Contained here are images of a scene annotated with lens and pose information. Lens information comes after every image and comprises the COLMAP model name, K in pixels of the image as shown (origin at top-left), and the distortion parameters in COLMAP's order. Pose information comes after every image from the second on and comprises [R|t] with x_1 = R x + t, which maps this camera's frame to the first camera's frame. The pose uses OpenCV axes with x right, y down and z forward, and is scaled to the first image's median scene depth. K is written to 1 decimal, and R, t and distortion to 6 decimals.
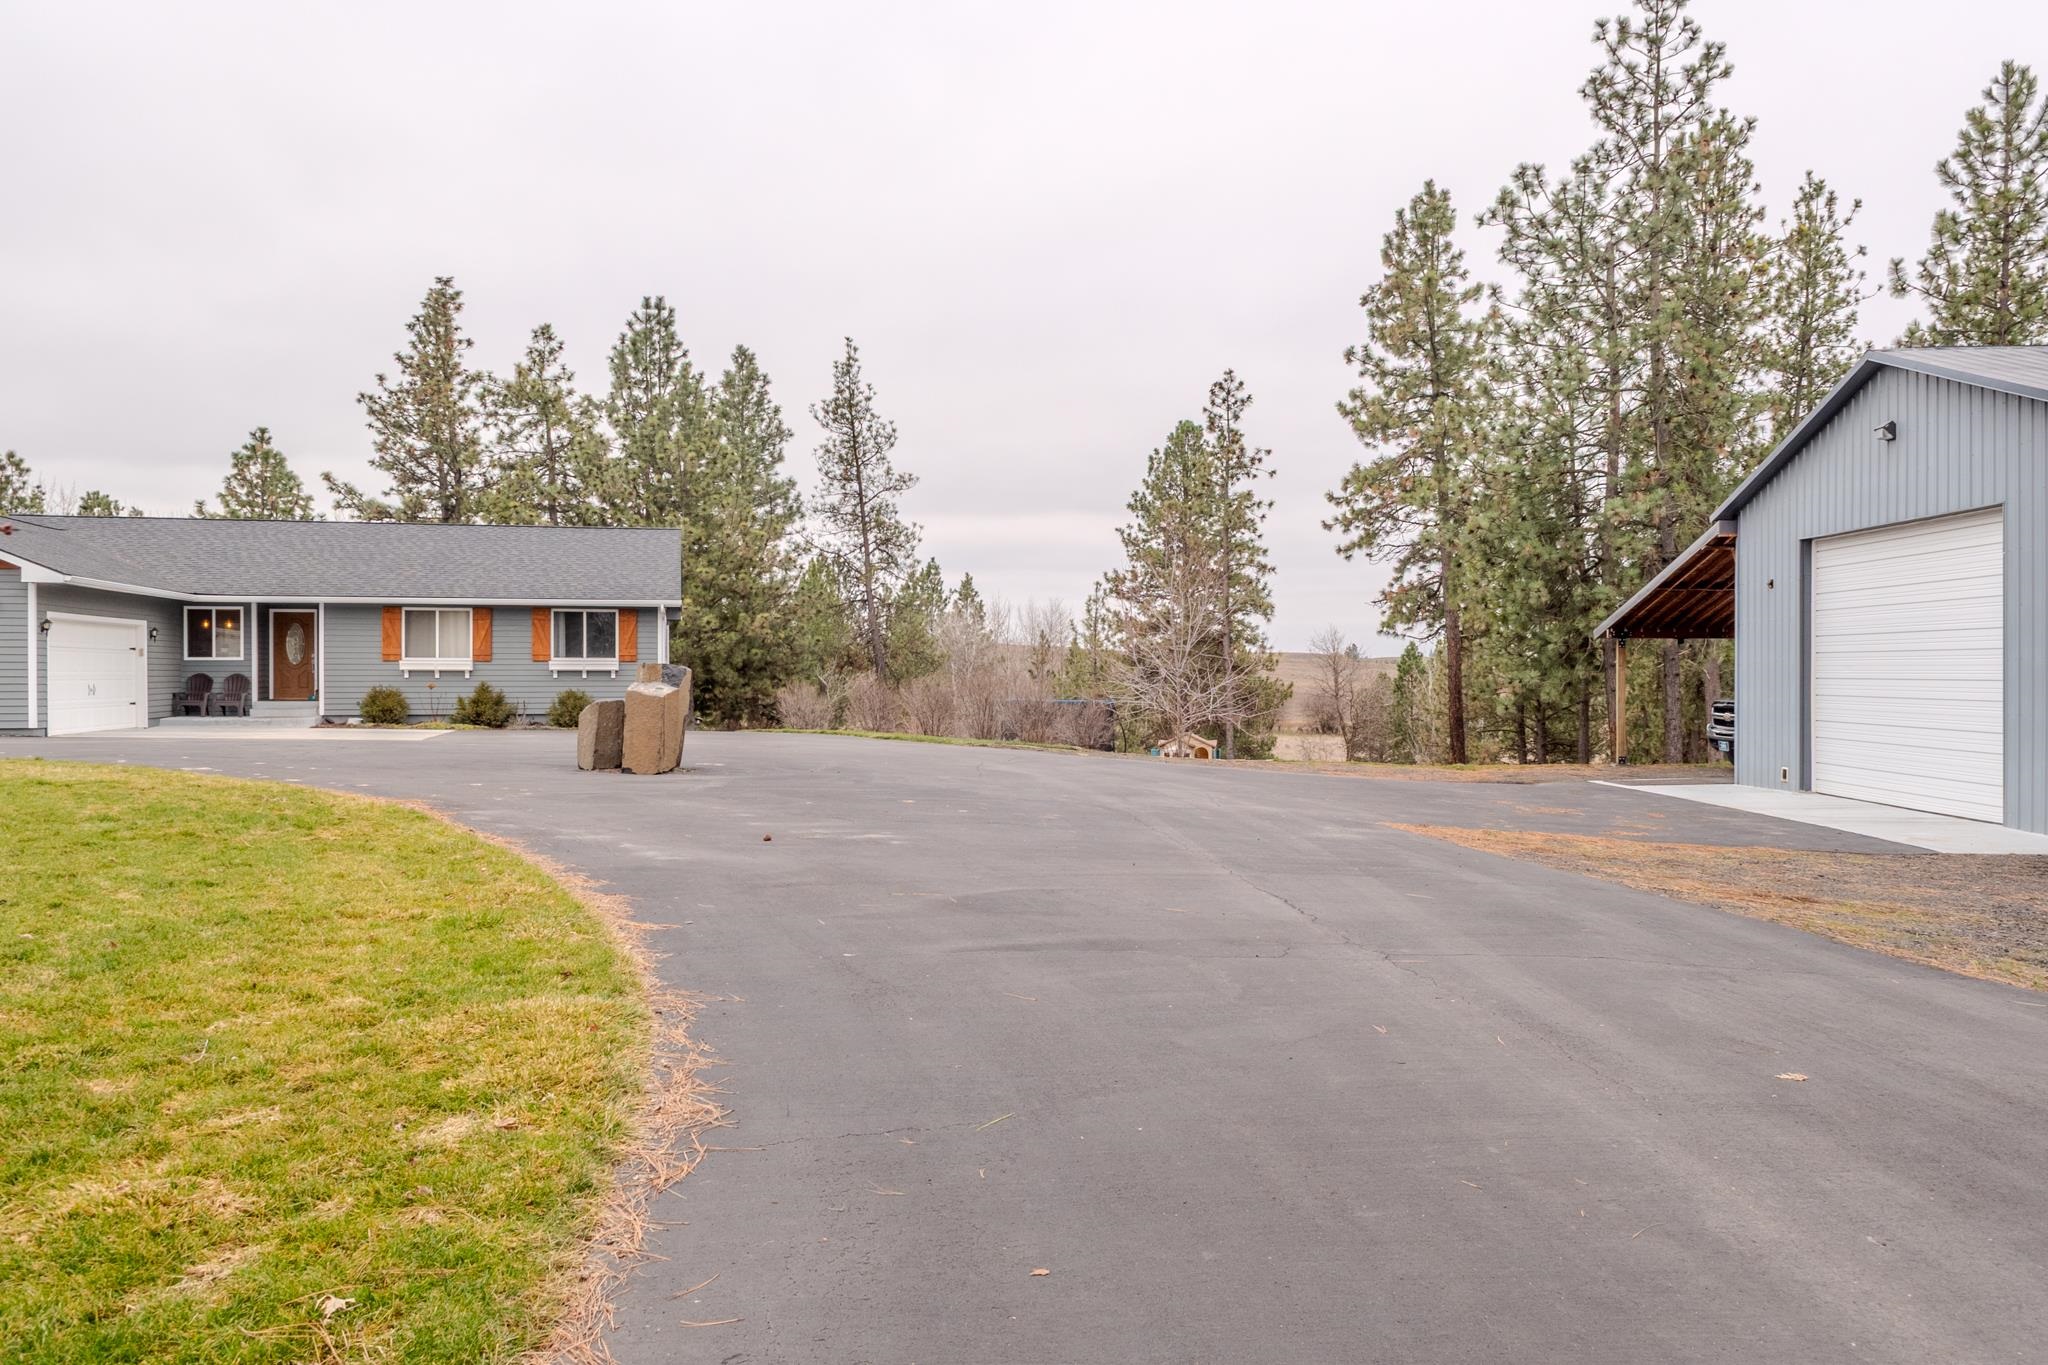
lens RADIAL K [[1486.8, 0, 1024.0], [0, 1486.8, 682.5], [0, 0, 1]] dist [-0.000067, -0.002804]
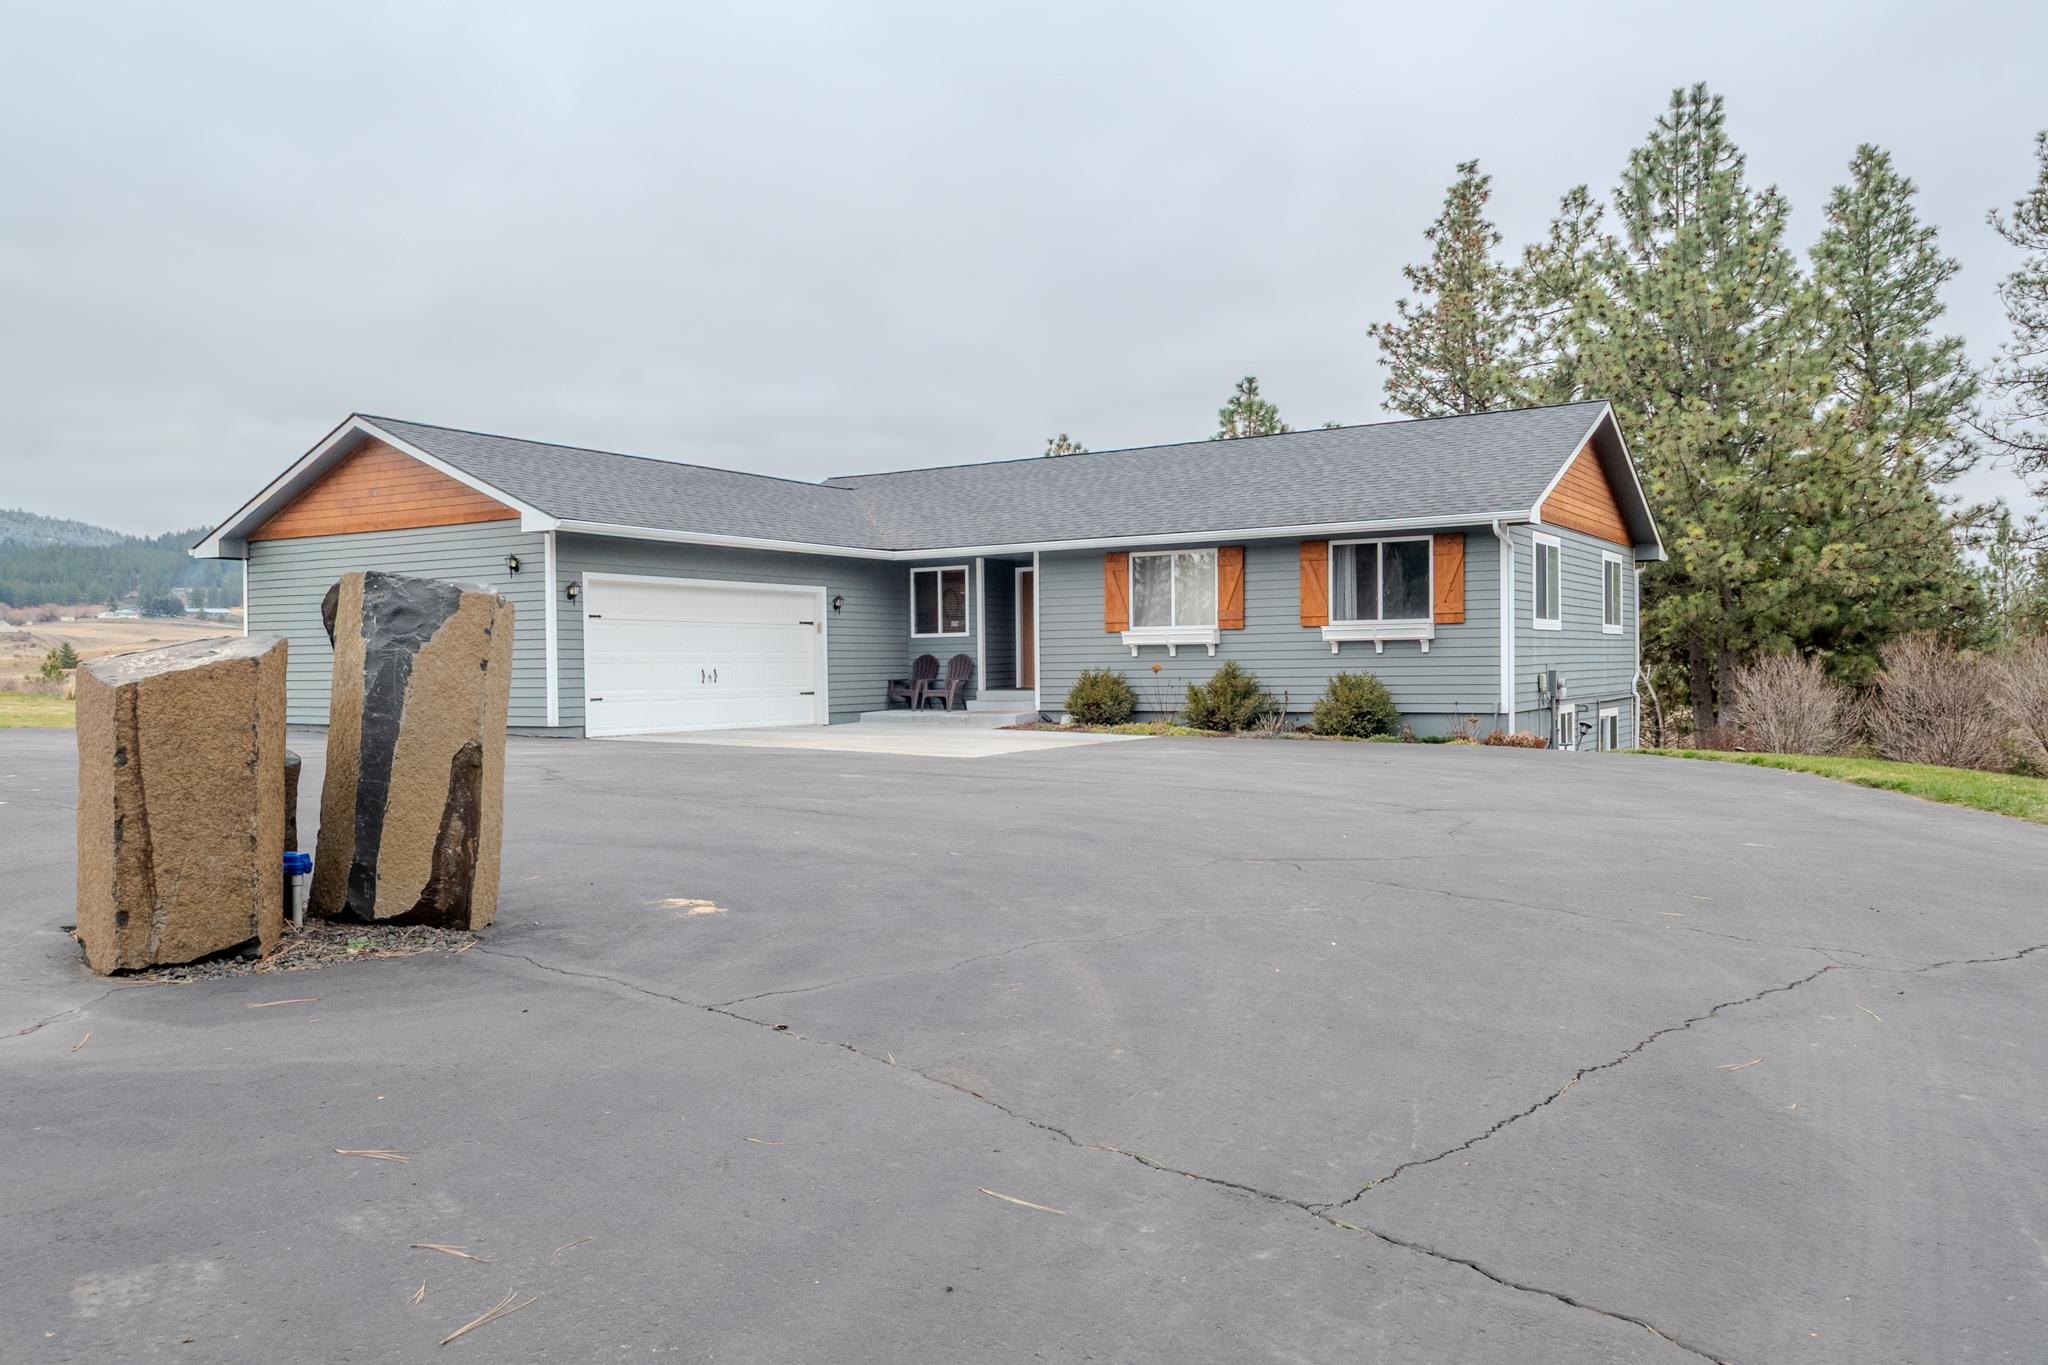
lens RADIAL K [[1486.8, 0, 1024.0], [0, 1486.8, 682.5], [0, 0, 1]] dist [-0.000067, -0.002804]
pose [[0.697524, -0.002464, -0.716557, 0.031113], [0.007230, 0.999967, 0.003599, 0.005663], [0.716525, -0.007691, 0.697520, 0.483607]]
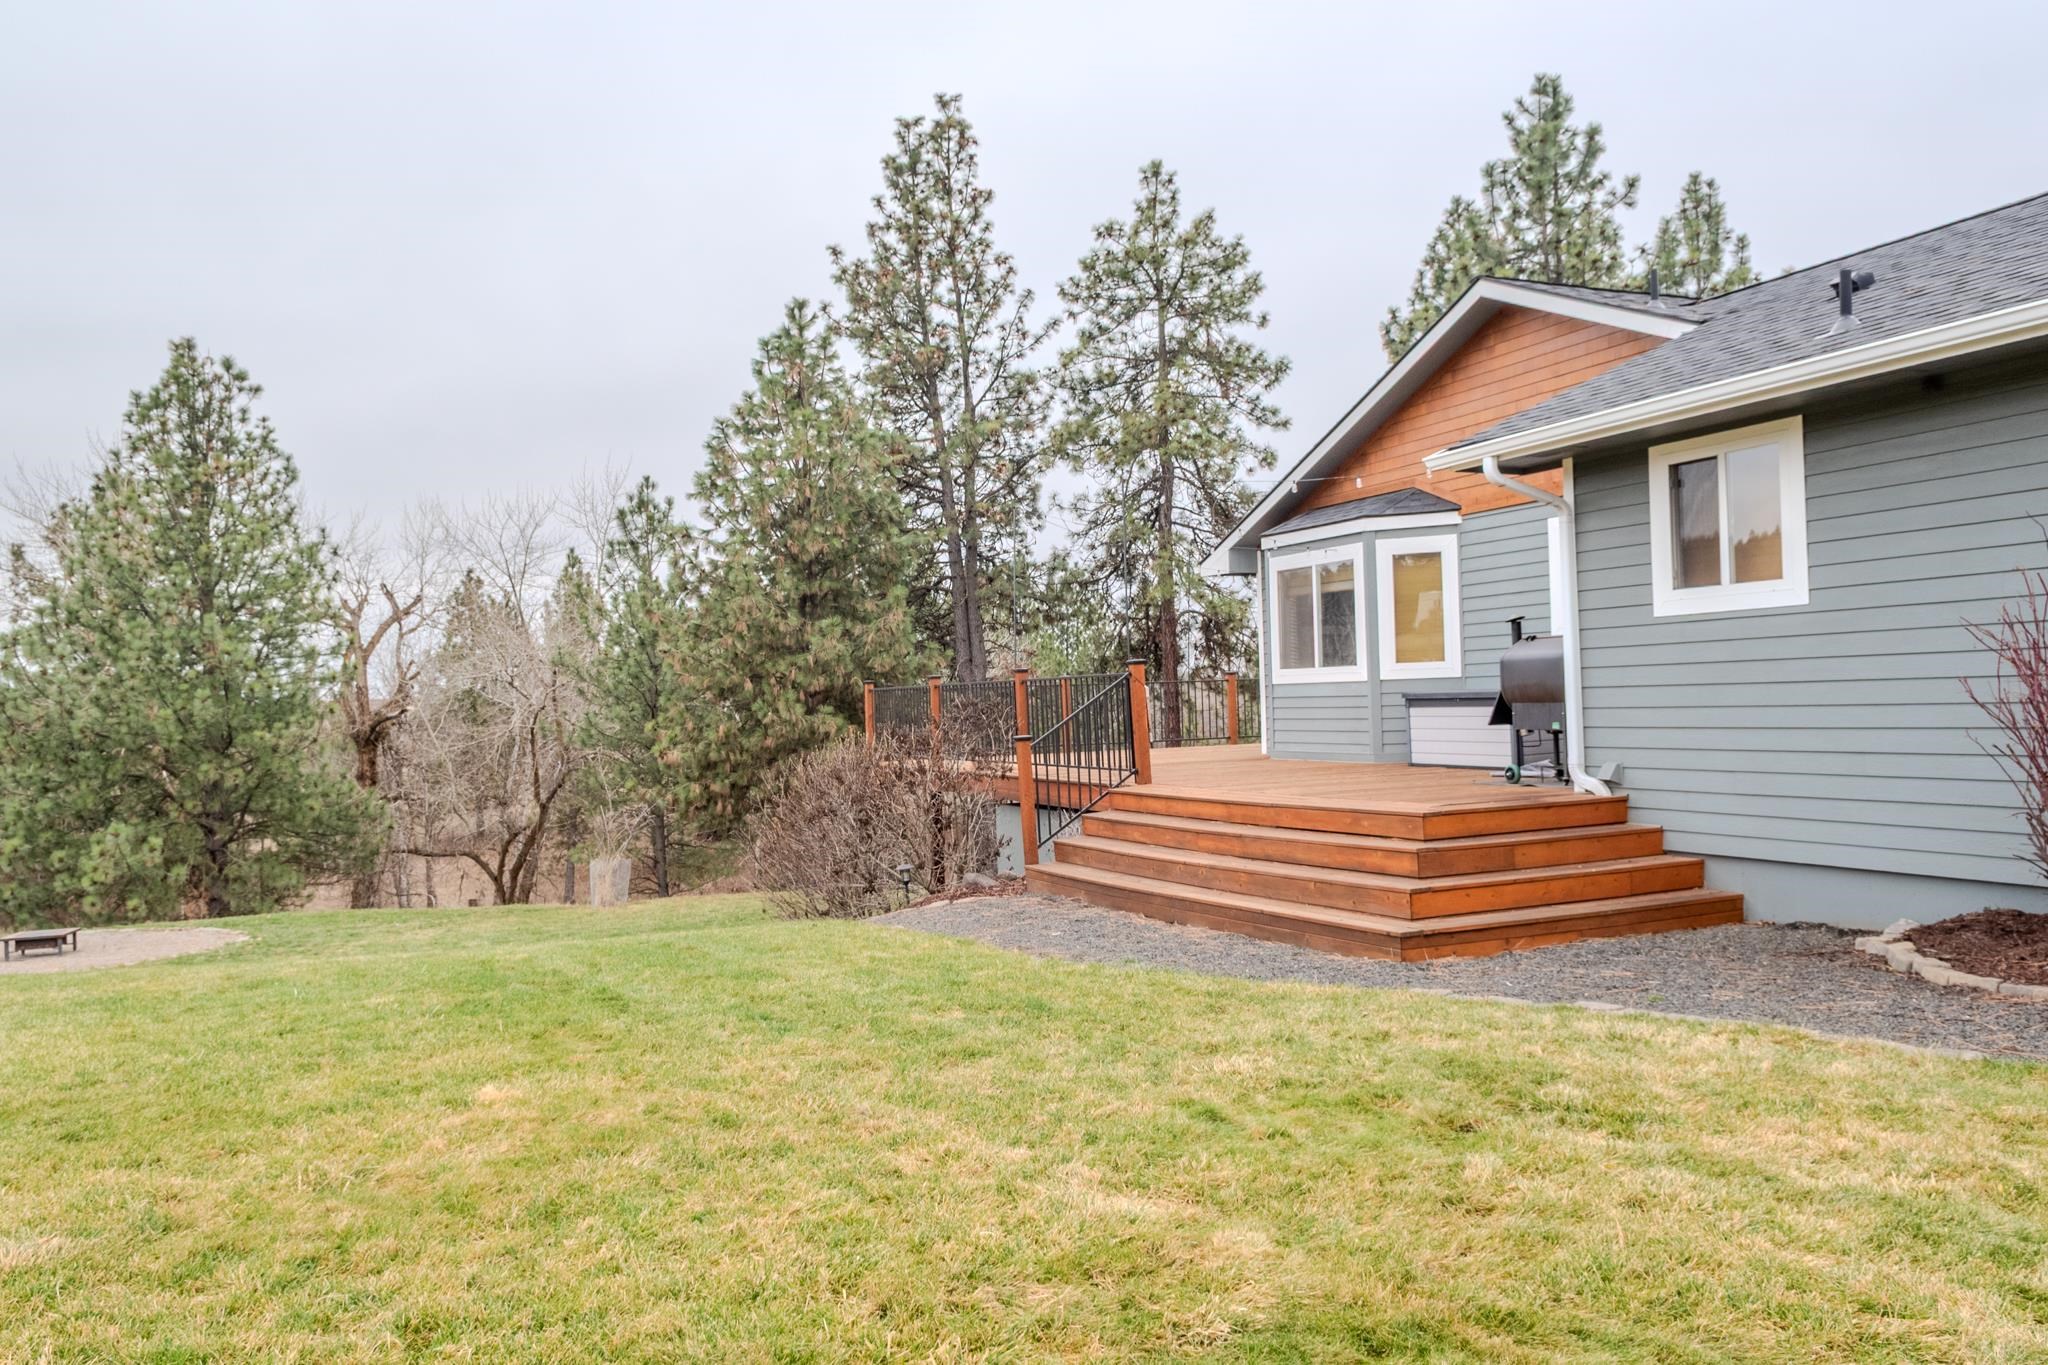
lens RADIAL K [[1486.8, 0, 1024.0], [0, 1486.8, 682.5], [0, 0, 1]] dist [-0.000067, -0.002804]
pose [[0.982013, -0.033981, 0.185730, -0.900974], [0.038215, 0.999084, -0.019261, -0.006922], [-0.184906, 0.026012, 0.982412, 0.678399]]
